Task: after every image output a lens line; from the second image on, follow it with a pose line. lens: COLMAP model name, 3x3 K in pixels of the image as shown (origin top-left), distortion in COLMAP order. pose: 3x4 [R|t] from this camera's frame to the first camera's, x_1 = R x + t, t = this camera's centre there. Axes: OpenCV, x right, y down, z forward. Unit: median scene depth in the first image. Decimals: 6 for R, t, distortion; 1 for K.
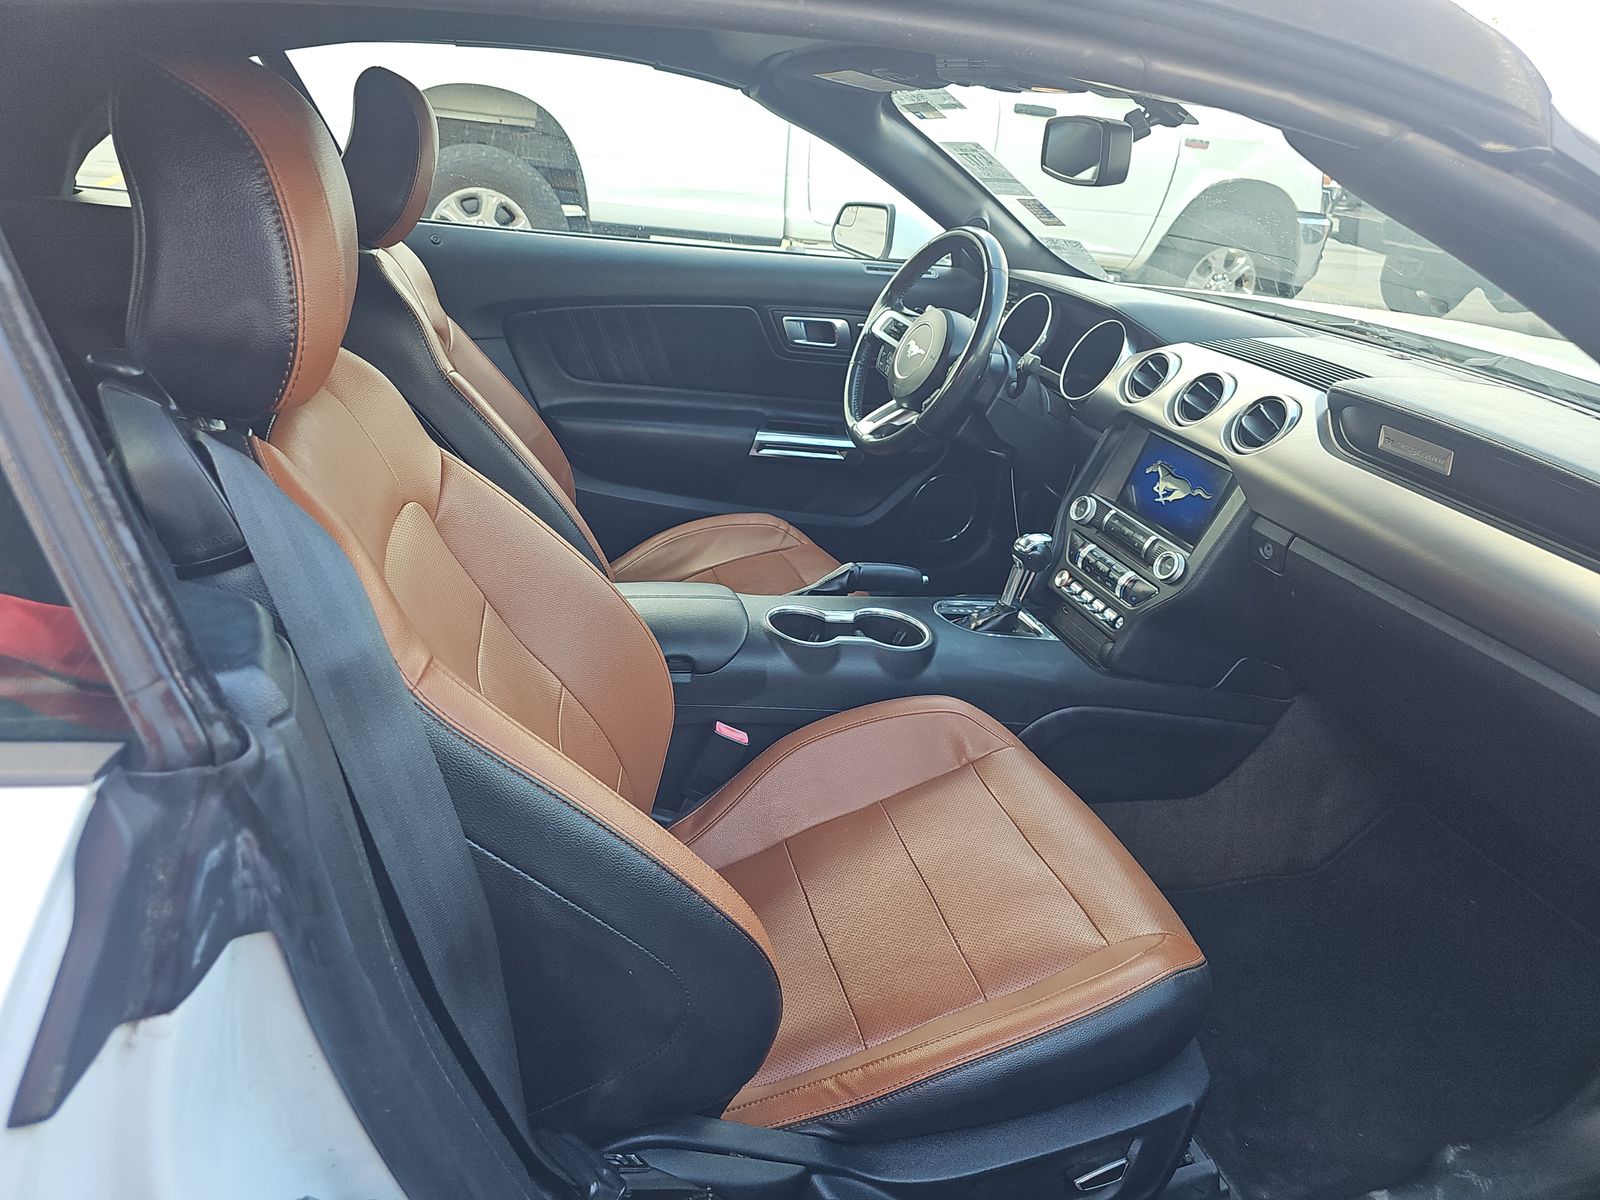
lens RADIAL K [[1066.9, 0, 798.9], [0, 1066.9, 641.1], [0, 0, 1]] dist [0.014017, -0.030345]
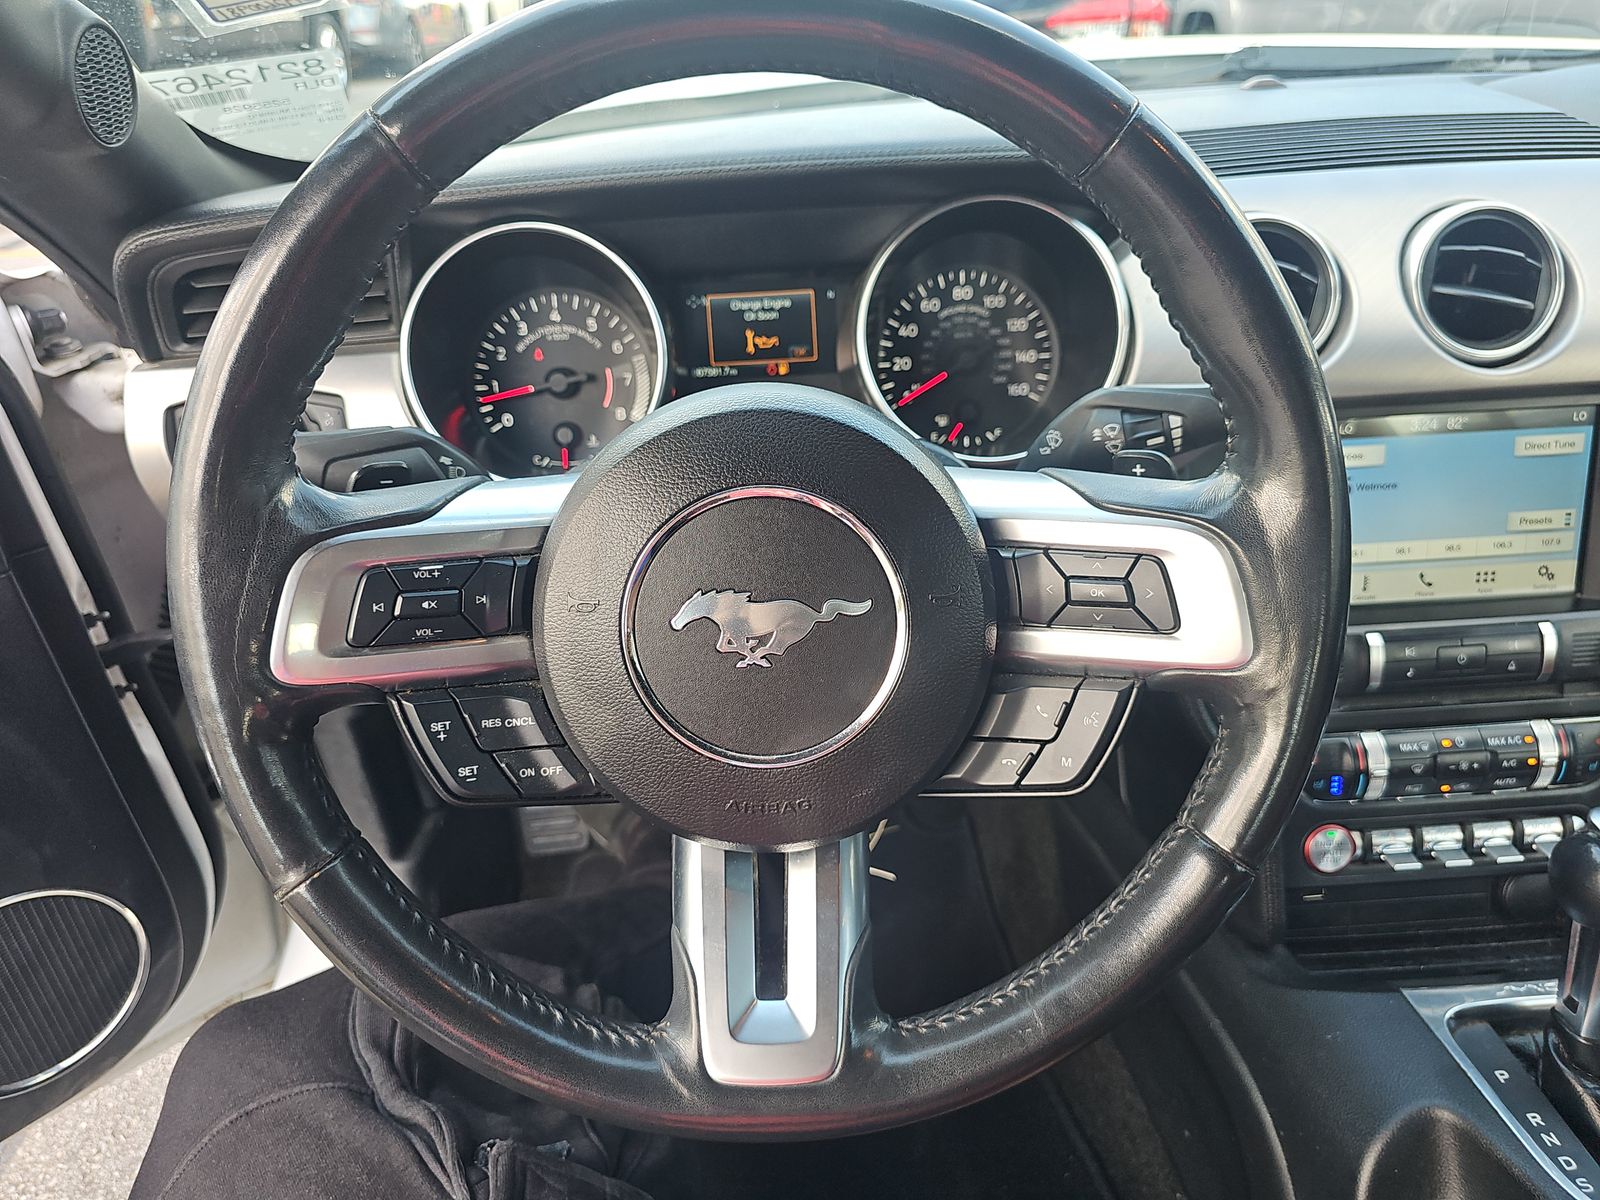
lens RADIAL K [[1074.9, 0, 799.0], [0, 1074.9, 644.8], [0, 0, 1]] dist [0.003409, 0.000629]
pose [[0.246202, -0.577031, 0.778730, -0.067857], [0.497745, 0.764692, 0.409263, -0.427941], [-0.831646, 0.286847, 0.475483, 1.106008]]
